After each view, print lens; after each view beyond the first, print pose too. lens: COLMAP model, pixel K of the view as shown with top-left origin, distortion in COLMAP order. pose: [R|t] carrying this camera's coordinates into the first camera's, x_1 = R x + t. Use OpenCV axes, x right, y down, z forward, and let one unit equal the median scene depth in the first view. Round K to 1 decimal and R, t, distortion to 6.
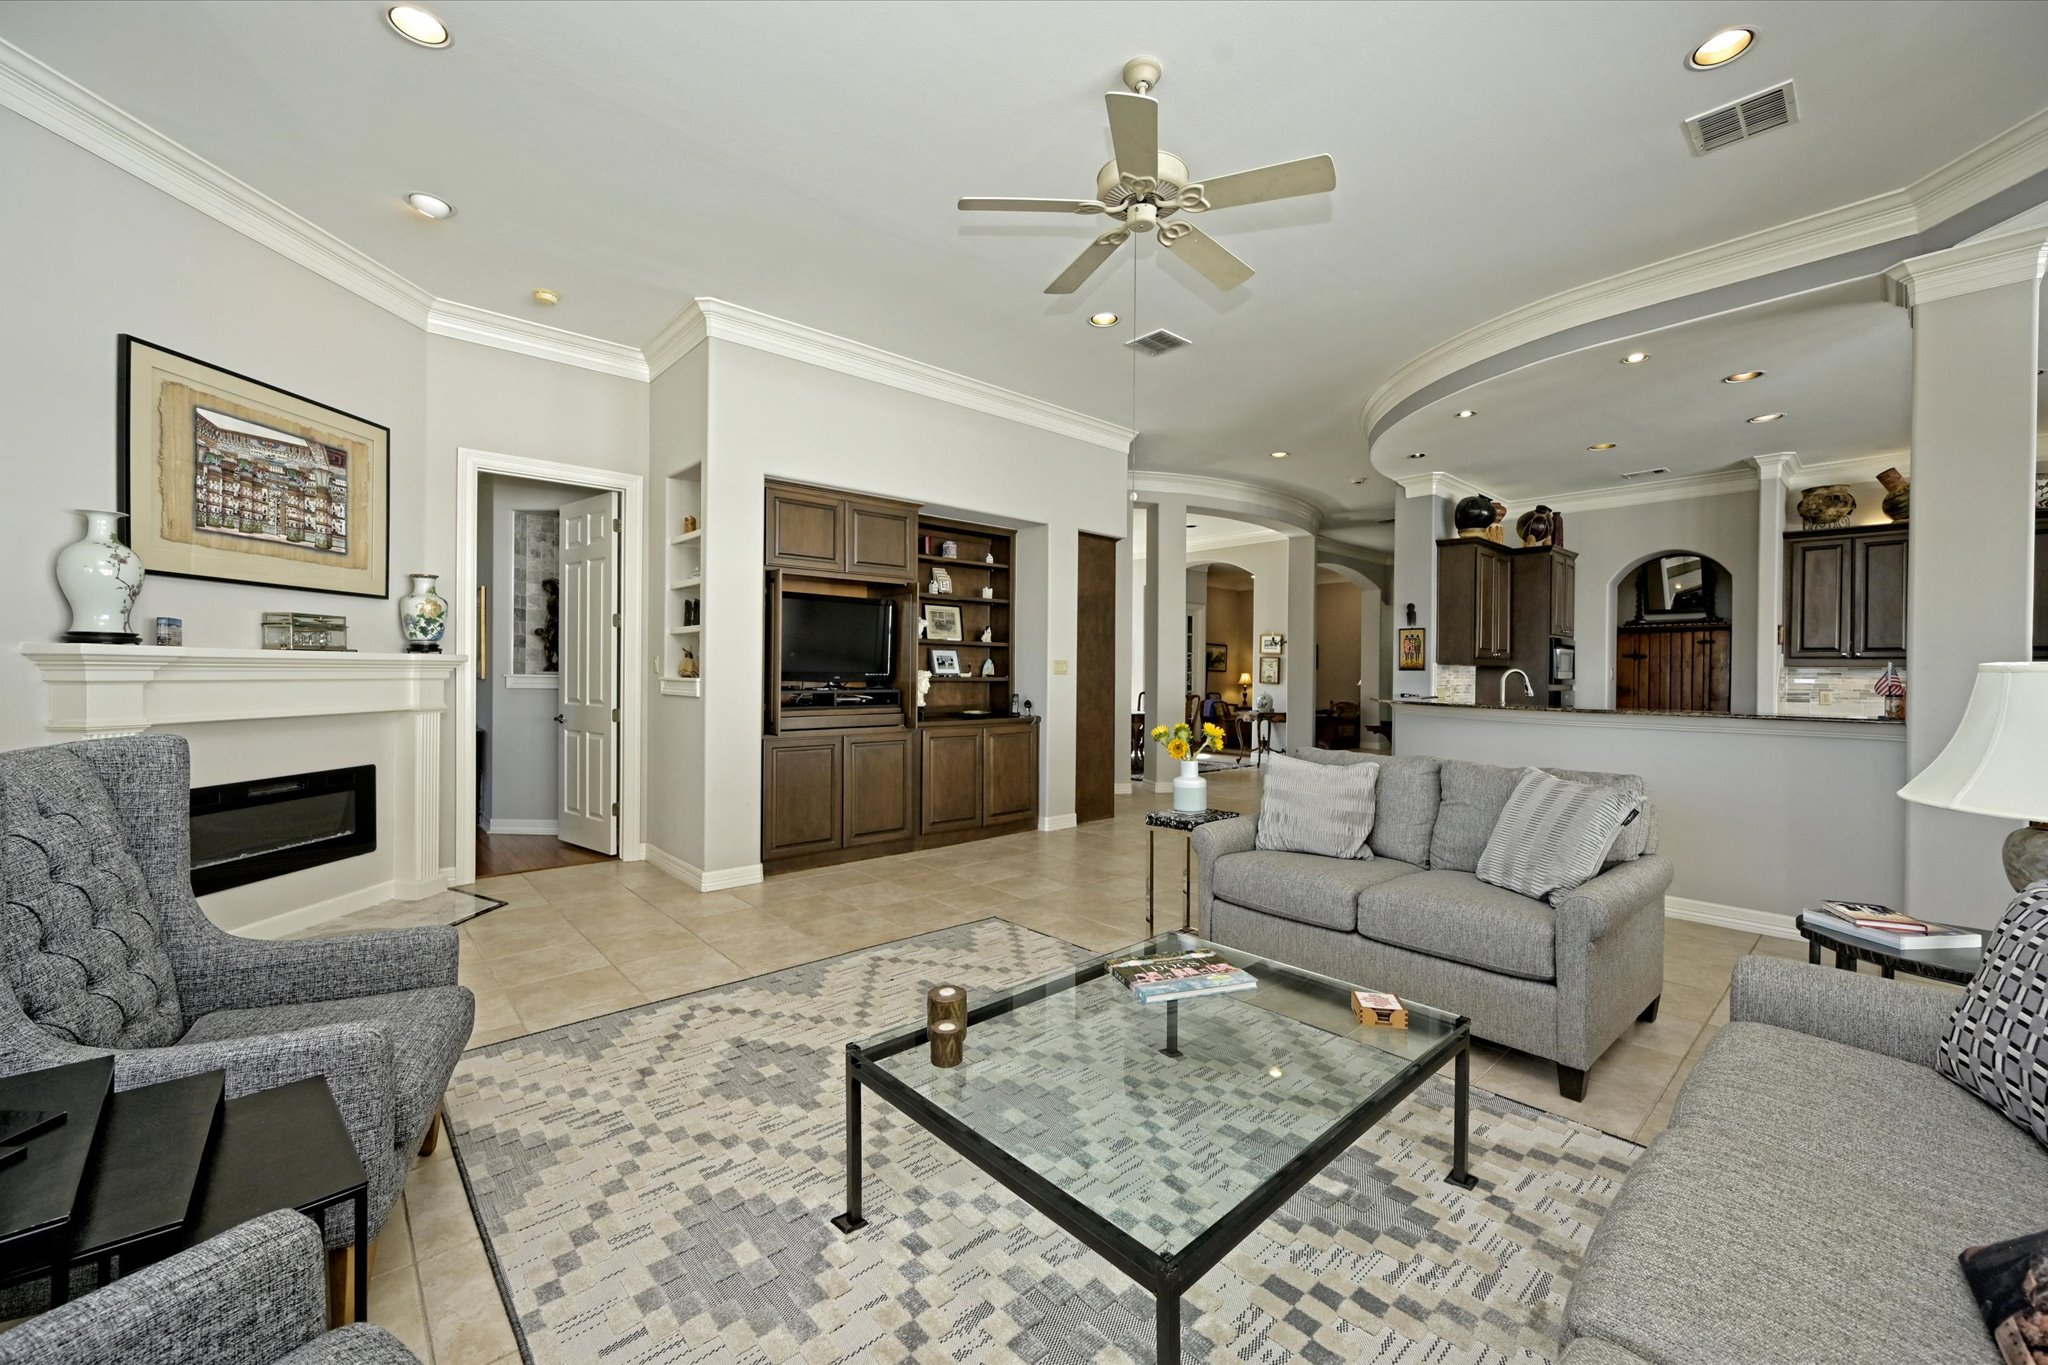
lens RADIAL K [[800.5, 0, 1022.3], [0, 800.5, 679.9], [0, 0, 1]] dist [-0.000598, 0.000079]
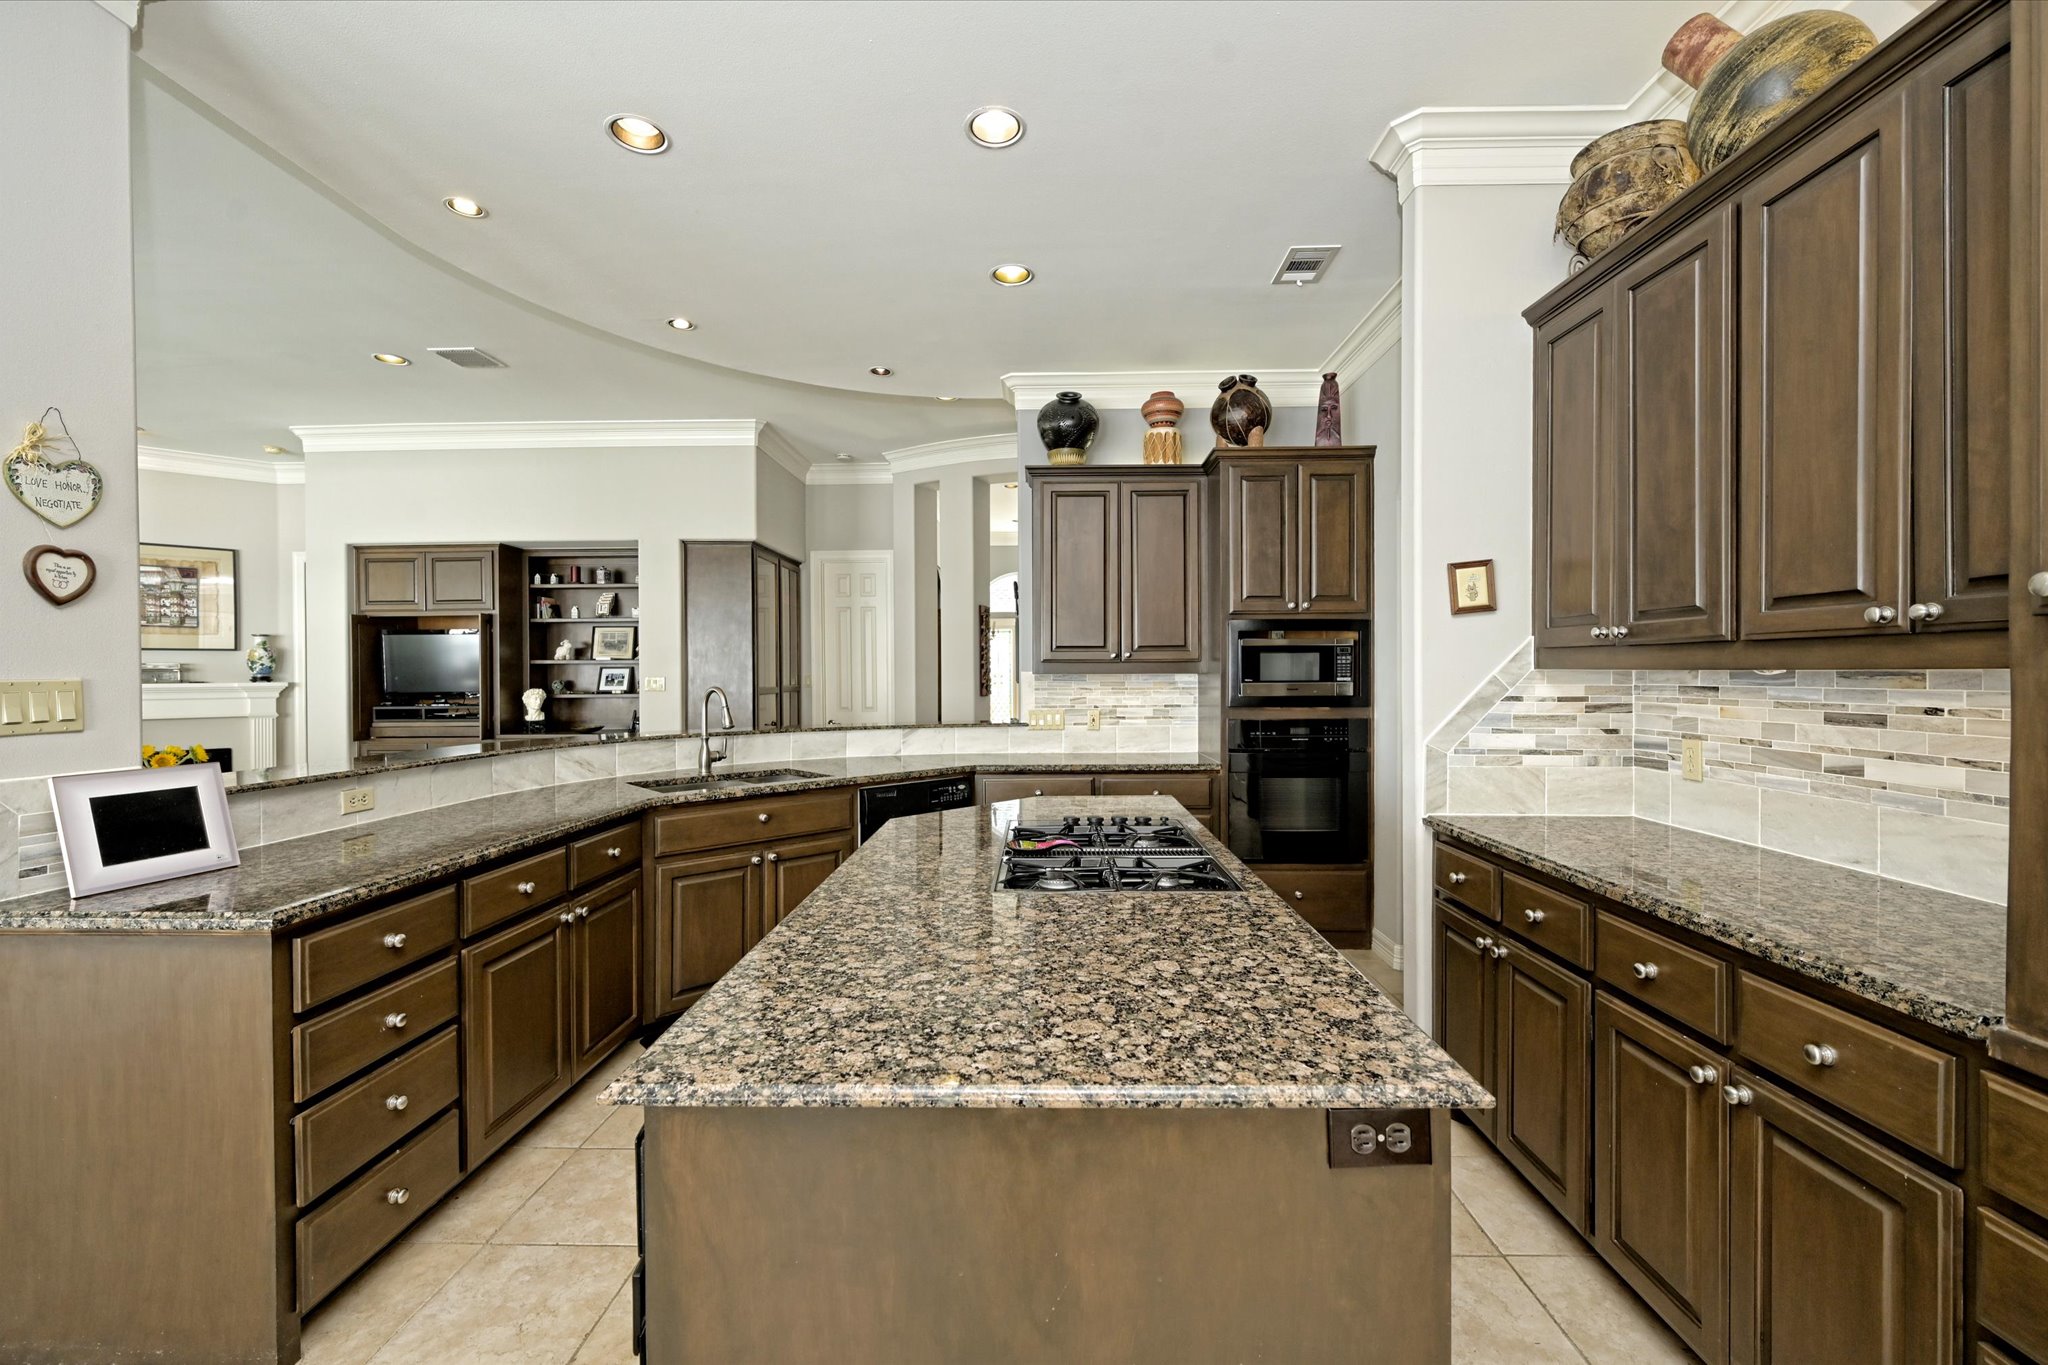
lens RADIAL K [[829.8, 0, 1023.6], [0, 829.8, 679.3], [0, 0, 1]] dist [-0.001068, 0.000212]
pose [[0.730543, -0.009581, -0.682799, 1.760331], [0.007204, 0.999954, -0.006324, -0.019444], [0.682829, -0.000299, 0.730579, 0.936267]]
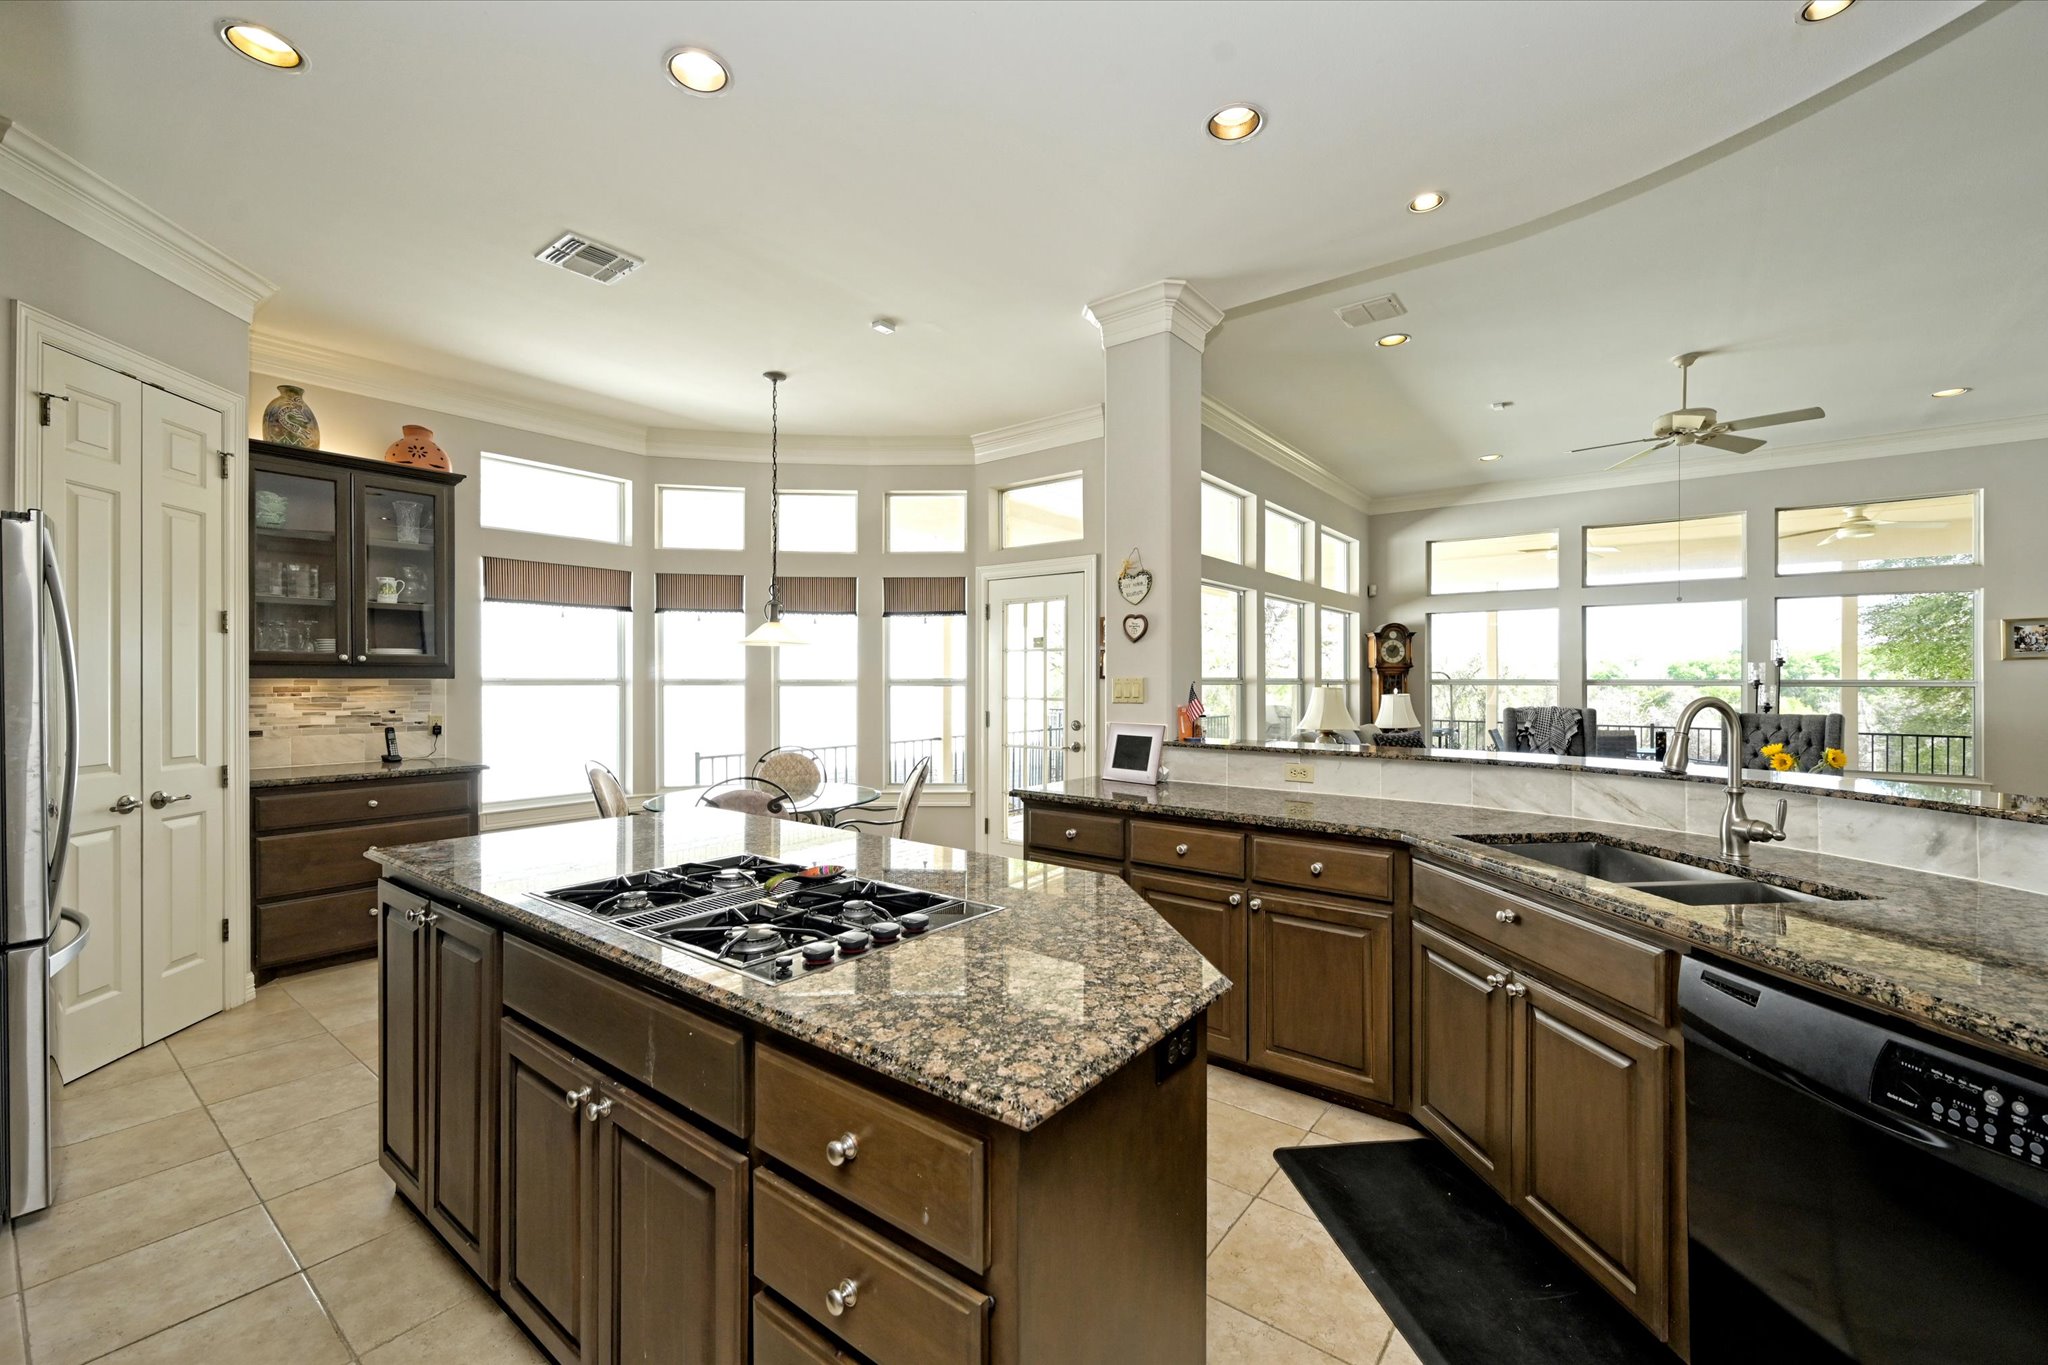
lens RADIAL K [[836.5, 0, 1028.8], [0, 836.5, 681.9], [0, 0, 1]] dist [-0.000766, 0.000267]
pose [[-0.983011, -0.009030, -0.183323, 1.362330], [-0.011094, 0.999886, 0.010235, -0.029269], [0.183210, 0.012095, -0.982999, 1.822538]]
